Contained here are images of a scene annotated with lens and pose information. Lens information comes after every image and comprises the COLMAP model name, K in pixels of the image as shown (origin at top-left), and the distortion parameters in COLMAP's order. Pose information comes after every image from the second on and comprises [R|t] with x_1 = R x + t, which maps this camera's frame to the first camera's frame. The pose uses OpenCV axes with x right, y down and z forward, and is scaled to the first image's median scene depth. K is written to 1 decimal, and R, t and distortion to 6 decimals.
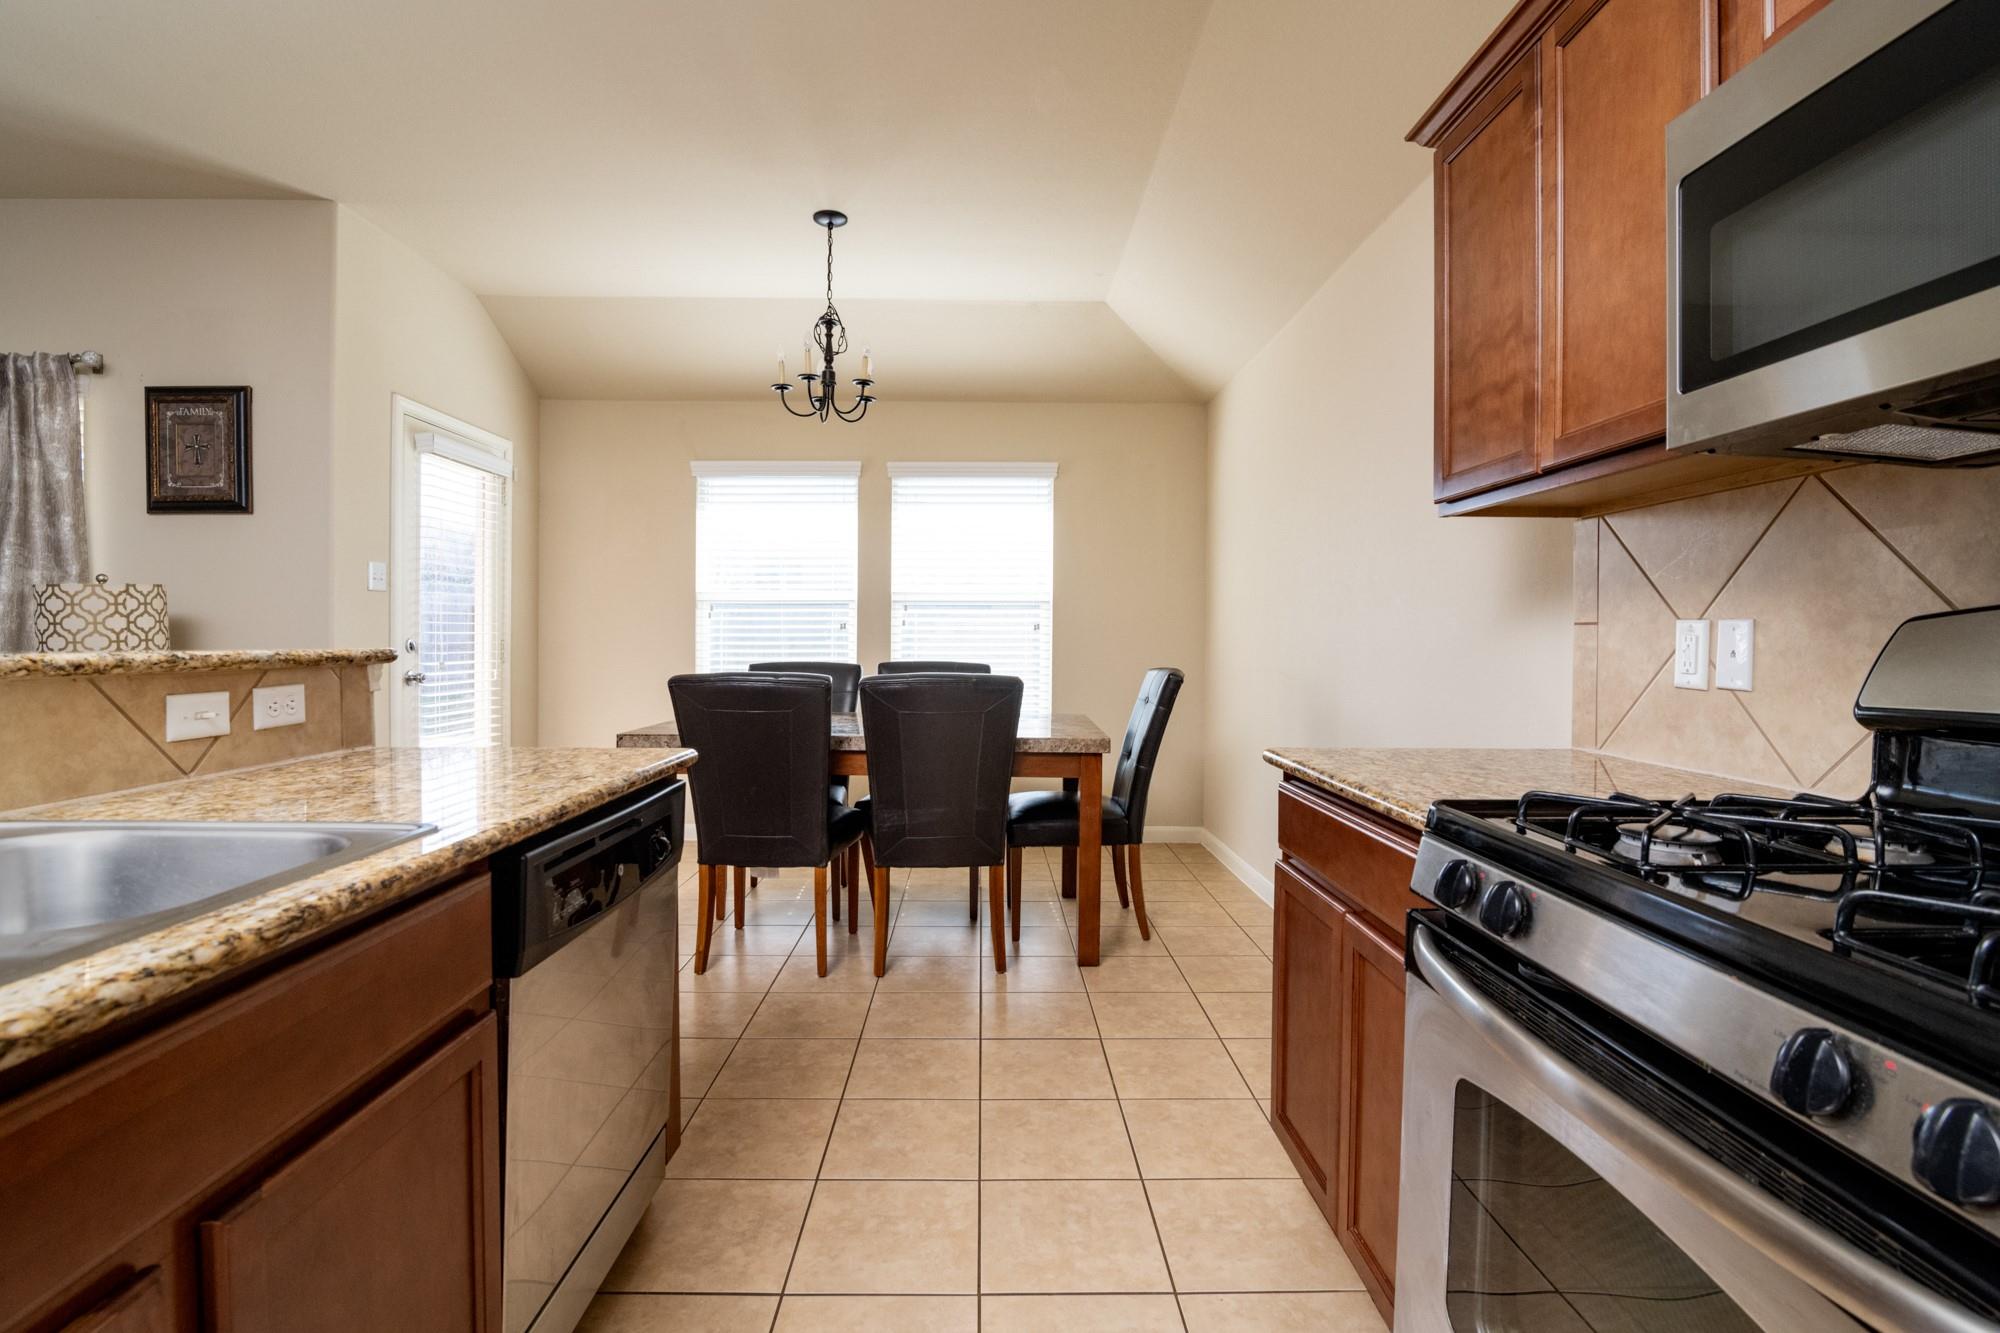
lens RADIAL K [[921.2, 0, 993.4], [0, 921.2, 646.4], [0, 0, 1]] dist [-0.020473, 0.000276]
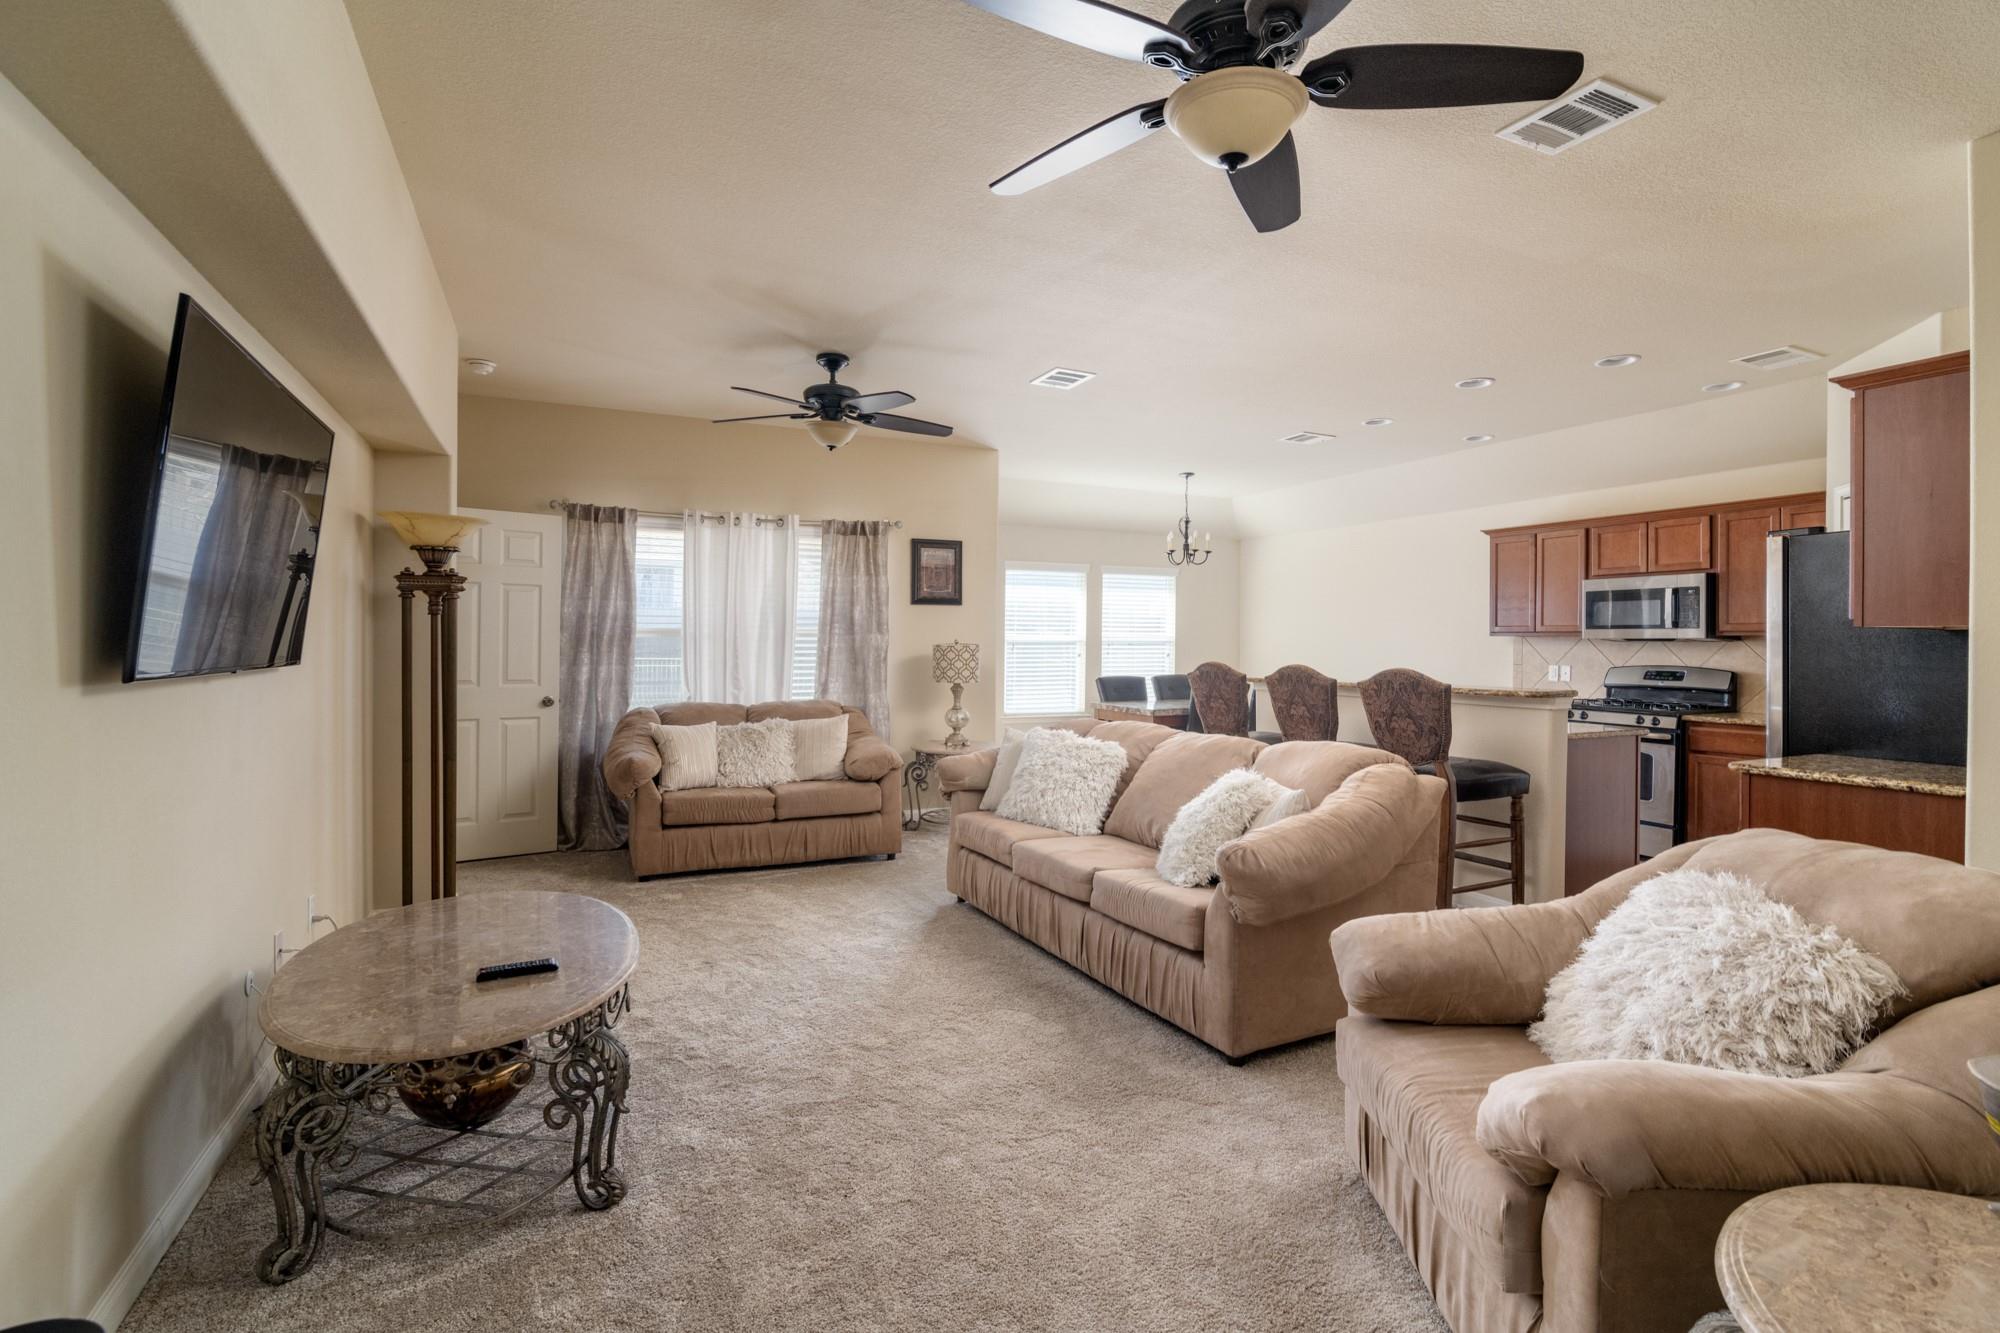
lens RADIAL K [[921.2, 0, 993.4], [0, 921.2, 646.4], [0, 0, 1]] dist [-0.020473, 0.000276]
pose [[0.909894, -0.001605, 0.414838, -1.591114], [0.003174, 0.999990, -0.003093, -0.051451], [-0.414829, 0.004131, 0.909890, -0.847771]]
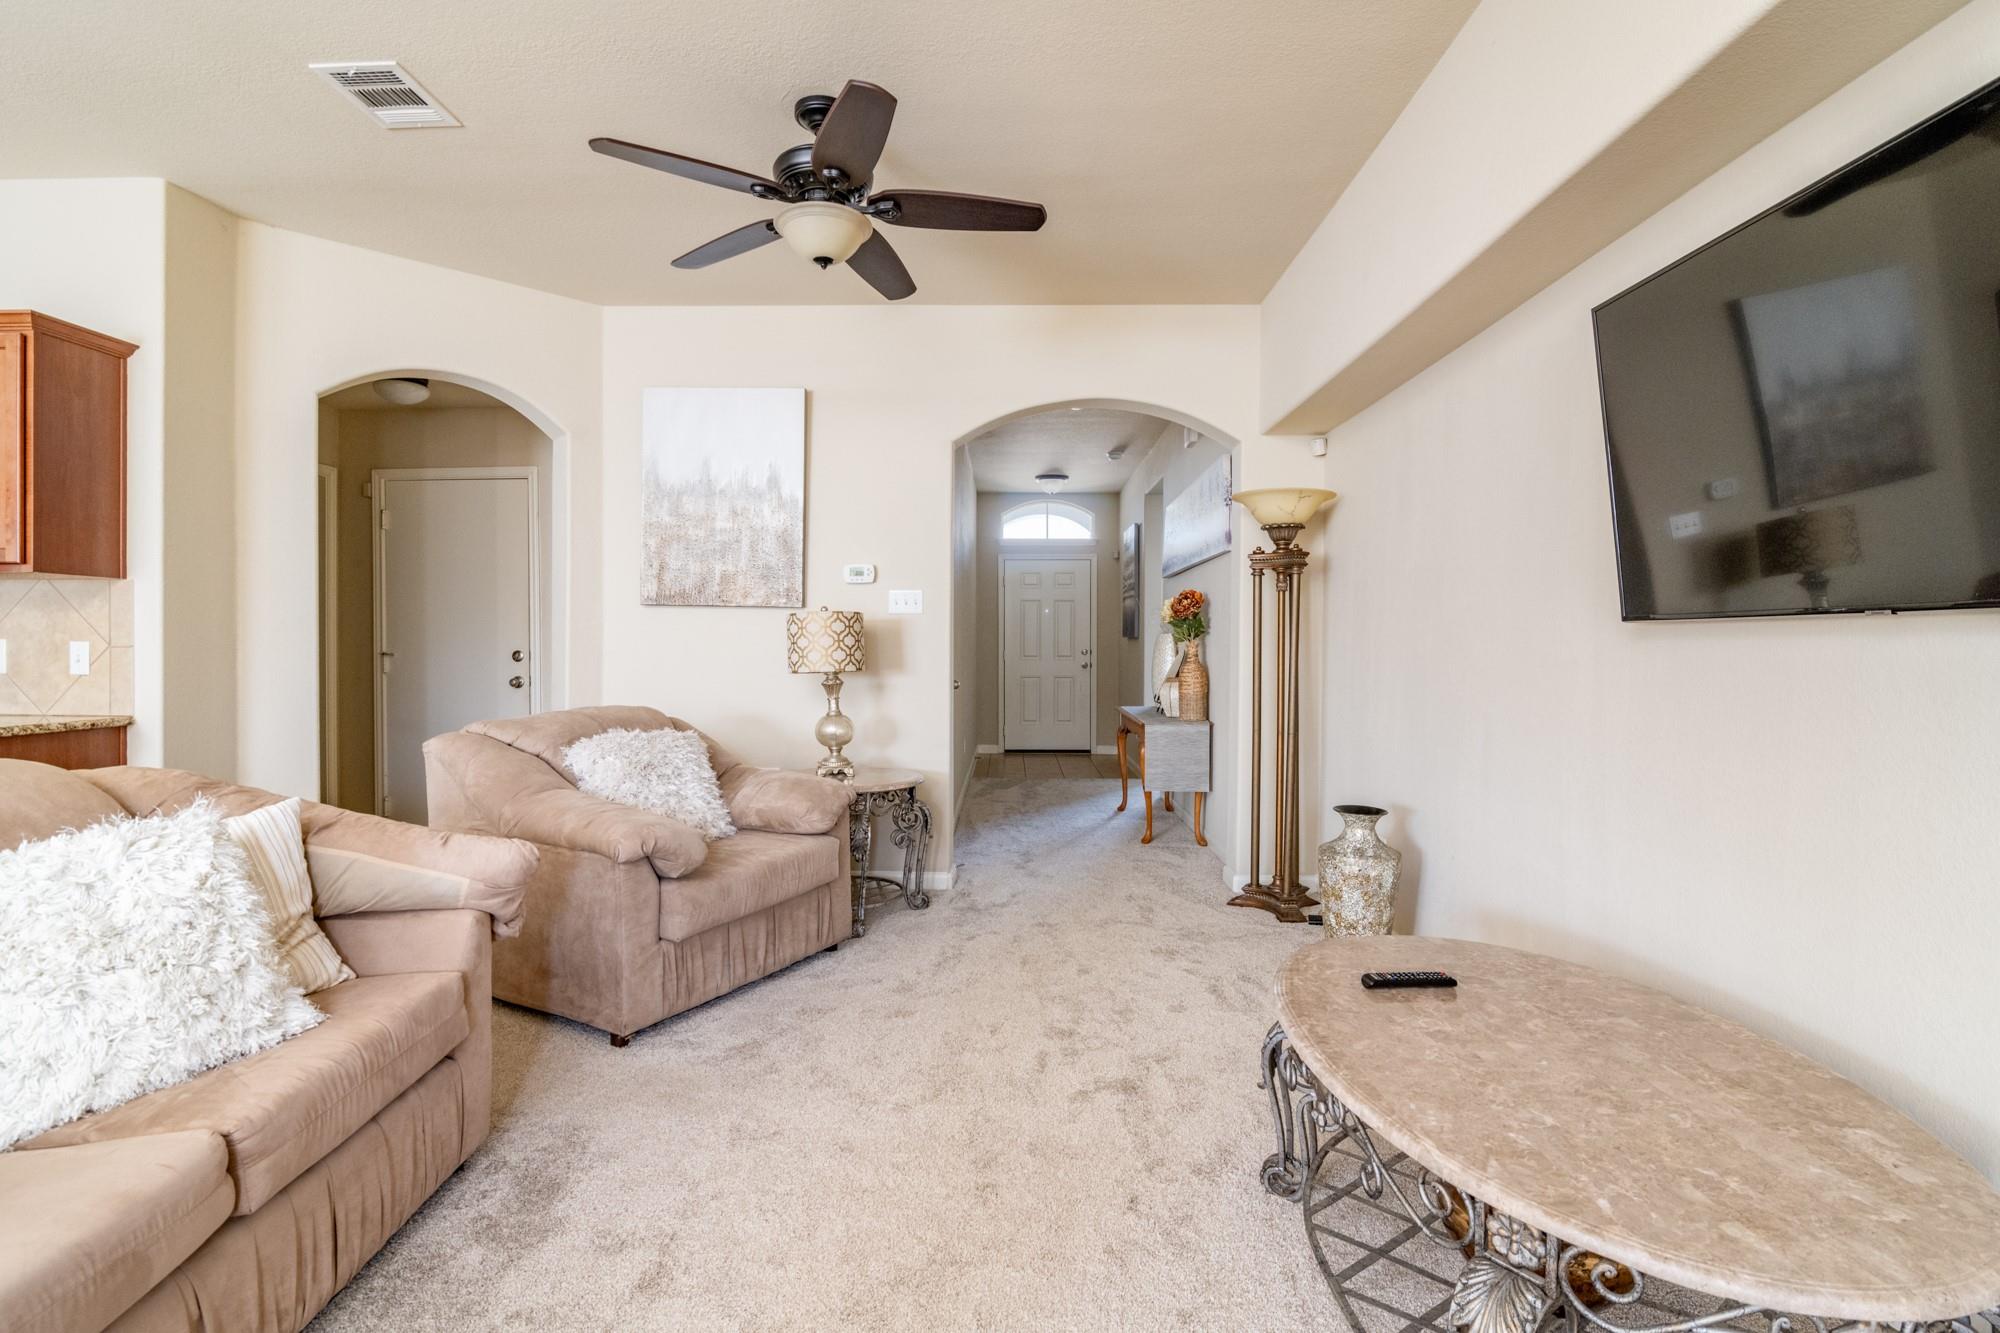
lens RADIAL K [[921.2, 0, 993.4], [0, 921.2, 646.4], [0, 0, 1]] dist [-0.020473, 0.000276]
pose [[-0.999385, -0.011089, 0.033279, -1.411632], [-0.010554, 0.999813, 0.016203, -0.022290], [-0.033452, 0.015842, -0.999315, 0.377841]]
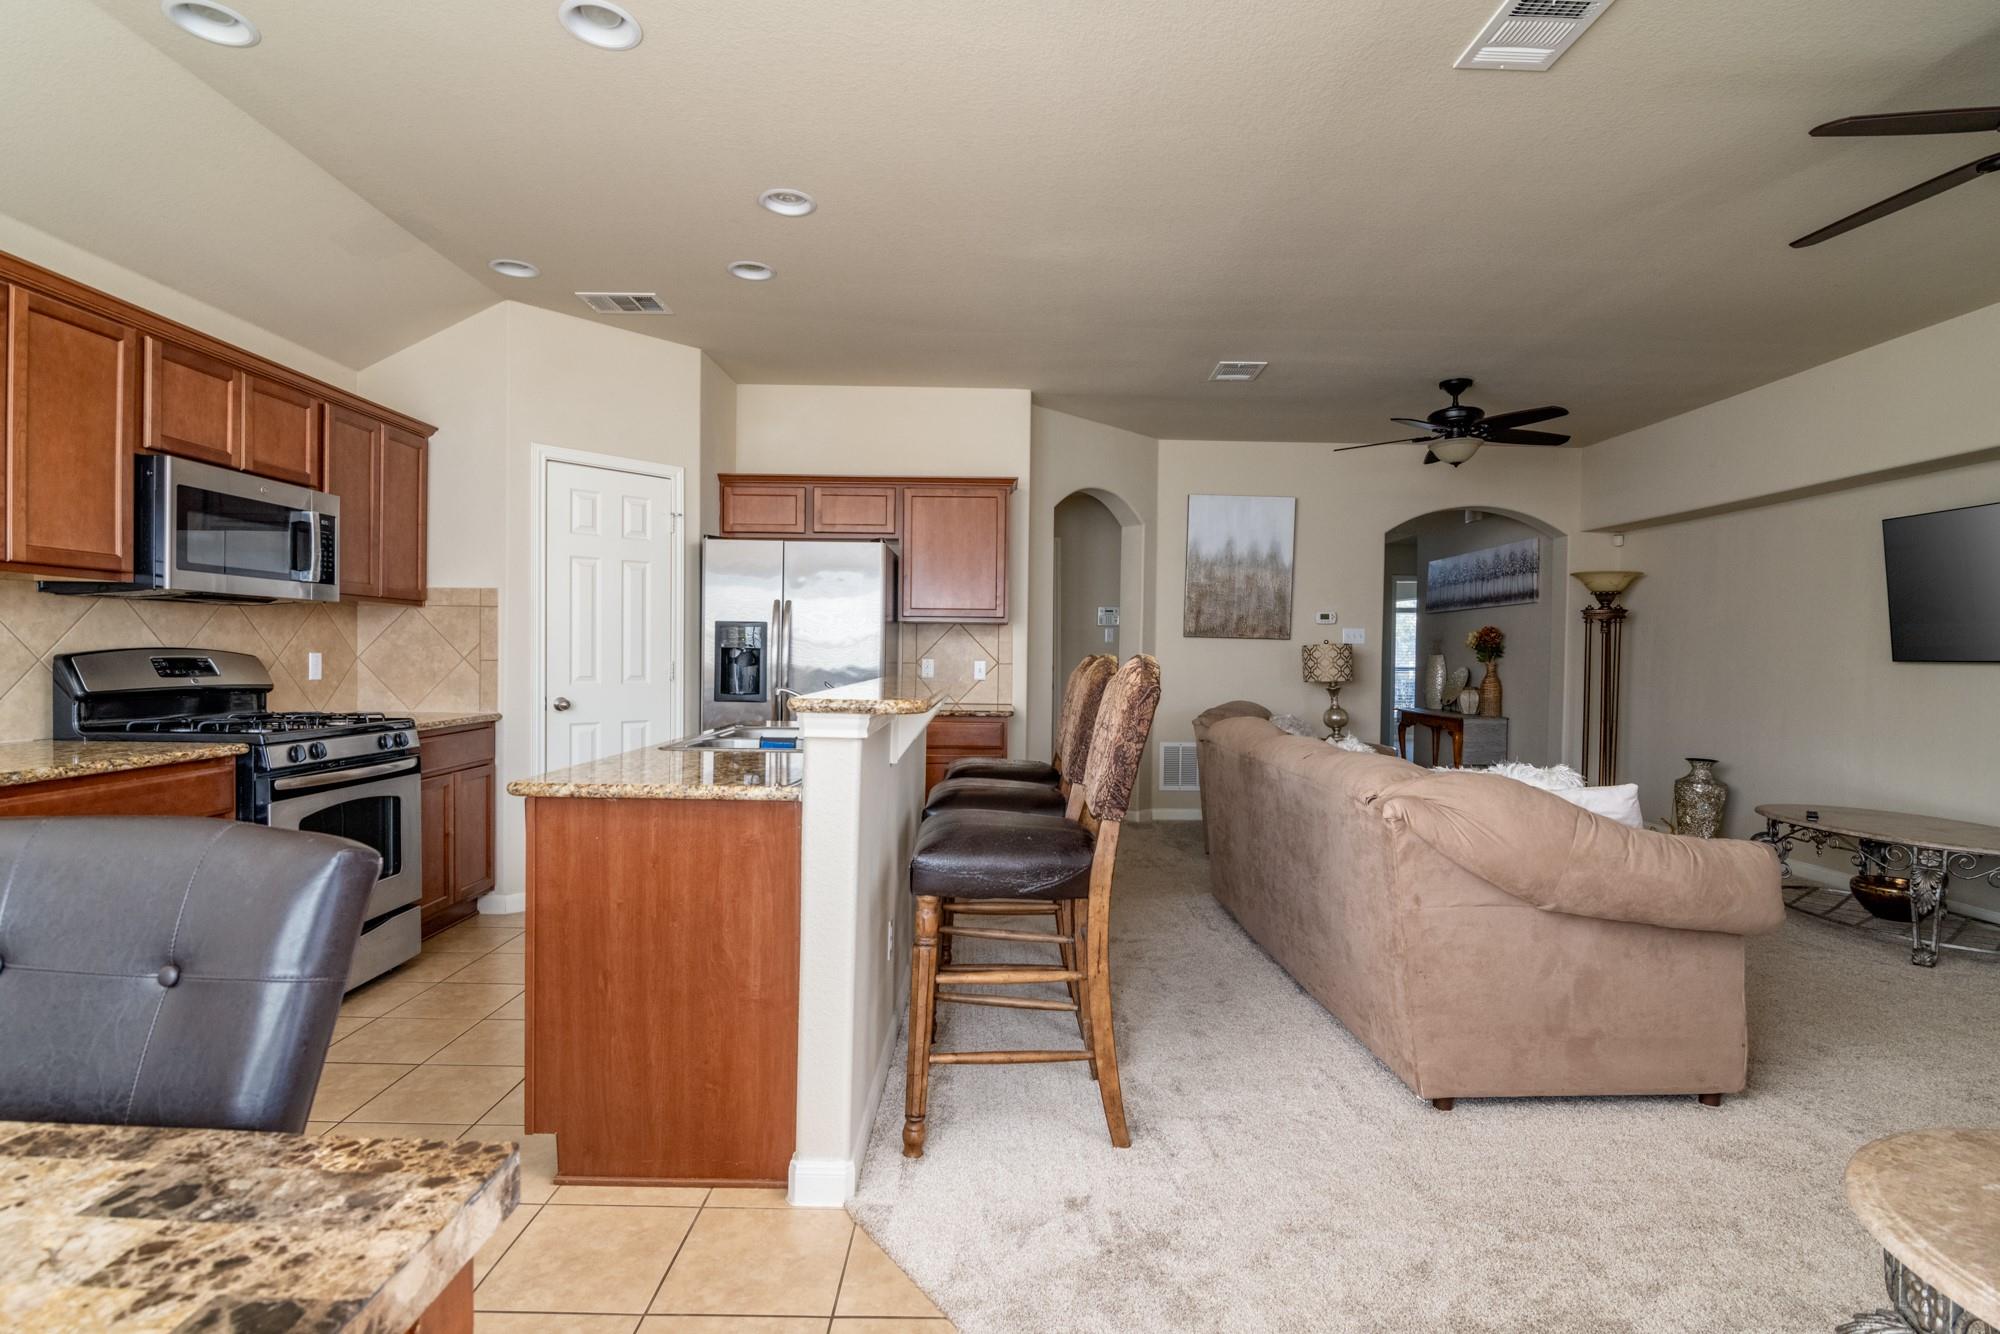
lens RADIAL K [[951.2, 0, 1000.0], [0, 951.2, 667.0], [0, 0, 1]] dist [-0.015451, -0.000027]
pose [[-0.999795, -0.019710, 0.004605, -0.494900], [-0.019572, 0.999408, 0.028278, -0.039002], [-0.005160, 0.028183, -0.999589, 1.148953]]
